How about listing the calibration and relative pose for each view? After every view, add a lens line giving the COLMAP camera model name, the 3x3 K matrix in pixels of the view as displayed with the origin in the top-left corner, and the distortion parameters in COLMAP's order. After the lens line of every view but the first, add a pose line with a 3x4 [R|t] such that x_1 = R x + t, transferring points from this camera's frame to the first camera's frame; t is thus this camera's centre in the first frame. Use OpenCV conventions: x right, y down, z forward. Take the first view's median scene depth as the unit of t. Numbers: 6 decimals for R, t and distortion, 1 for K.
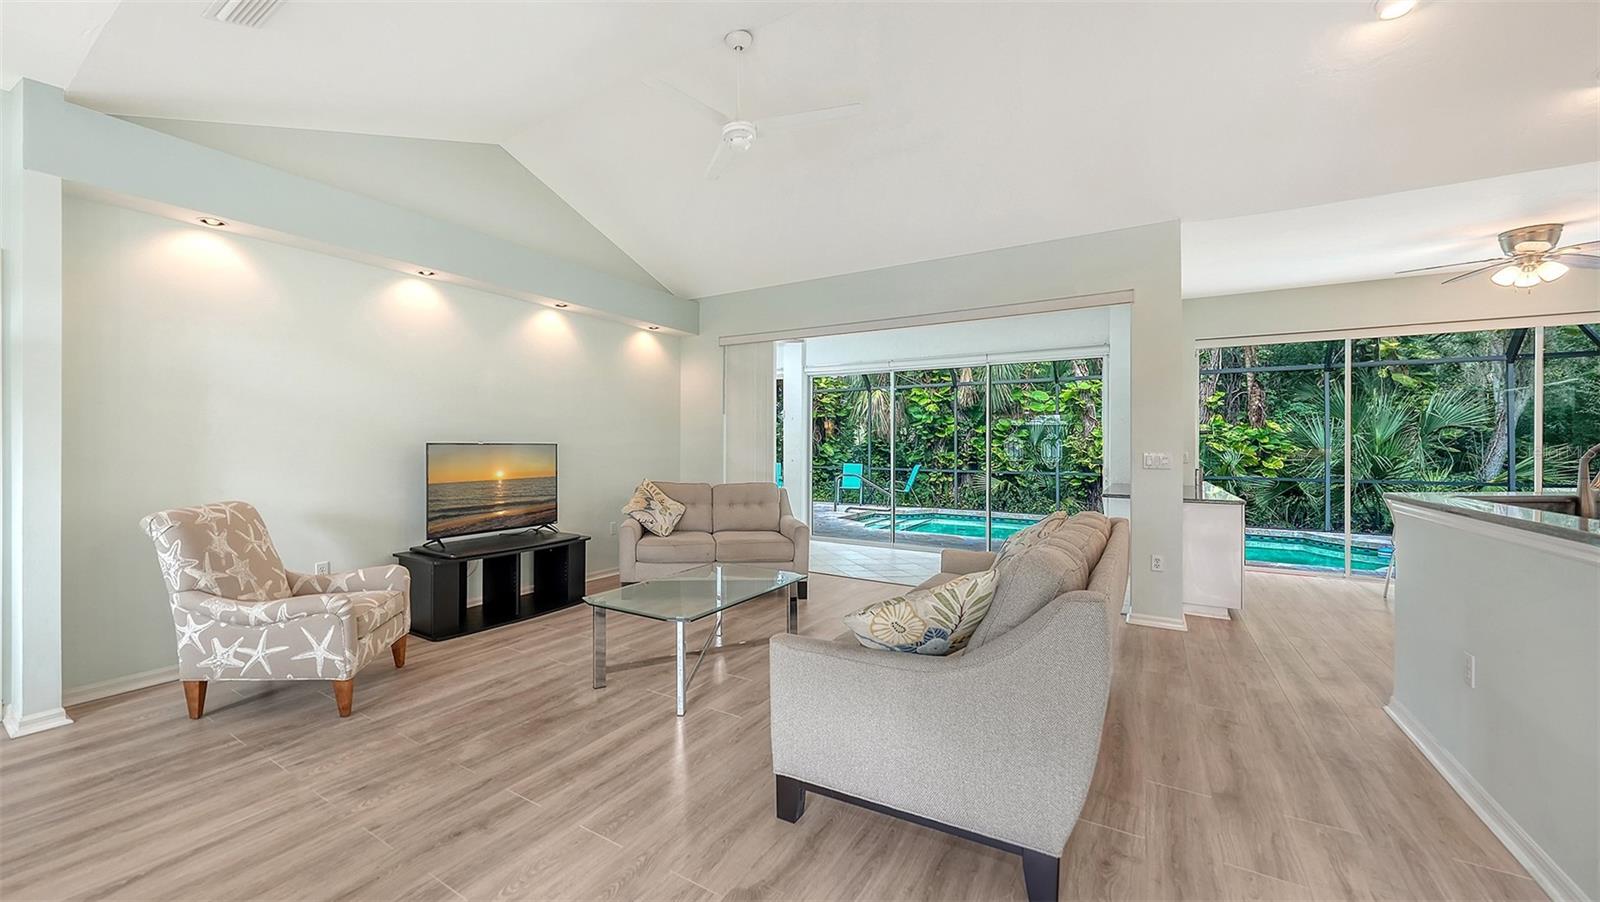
lens RADIAL K [[615.3, 0, 719.0], [0, 615.3, 442.7], [0, 0, 1]] dist [0.000004, -0.000198]
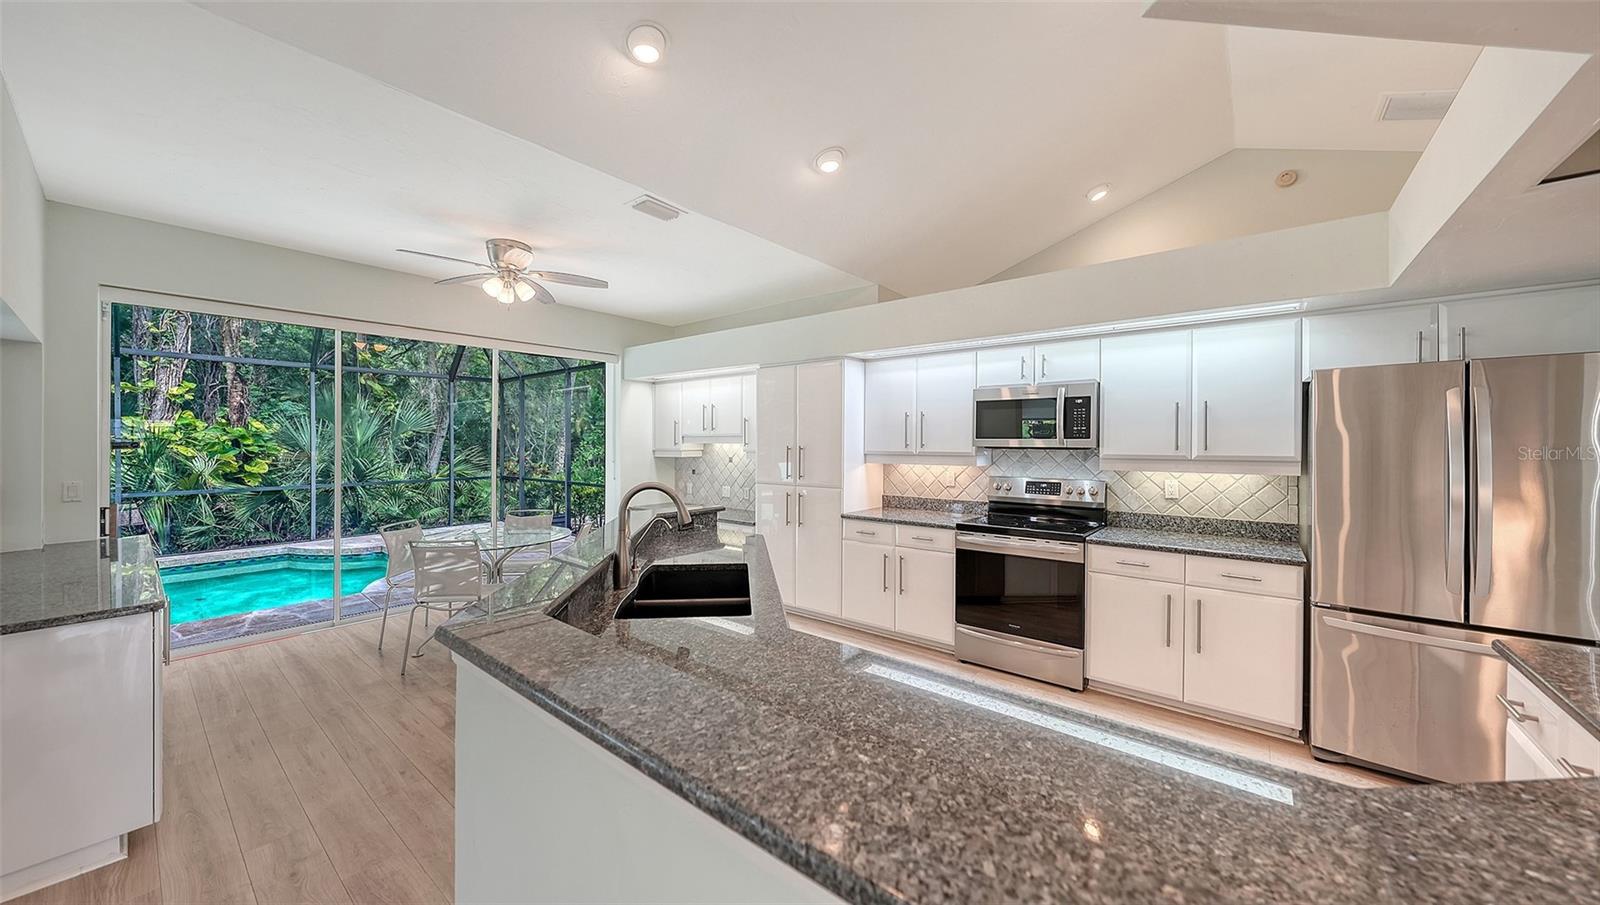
lens RADIAL K [[563.9, 0, 793.5], [0, 563.9, 436.6], [0, 0, 1]] dist [-0.000547, -0.000193]
pose [[0.084571, -0.000146, 0.996417, 0.194468], [-0.001625, 0.999999, 0.000285, -0.017754], [-0.996416, -0.001643, 0.084570, 0.197604]]
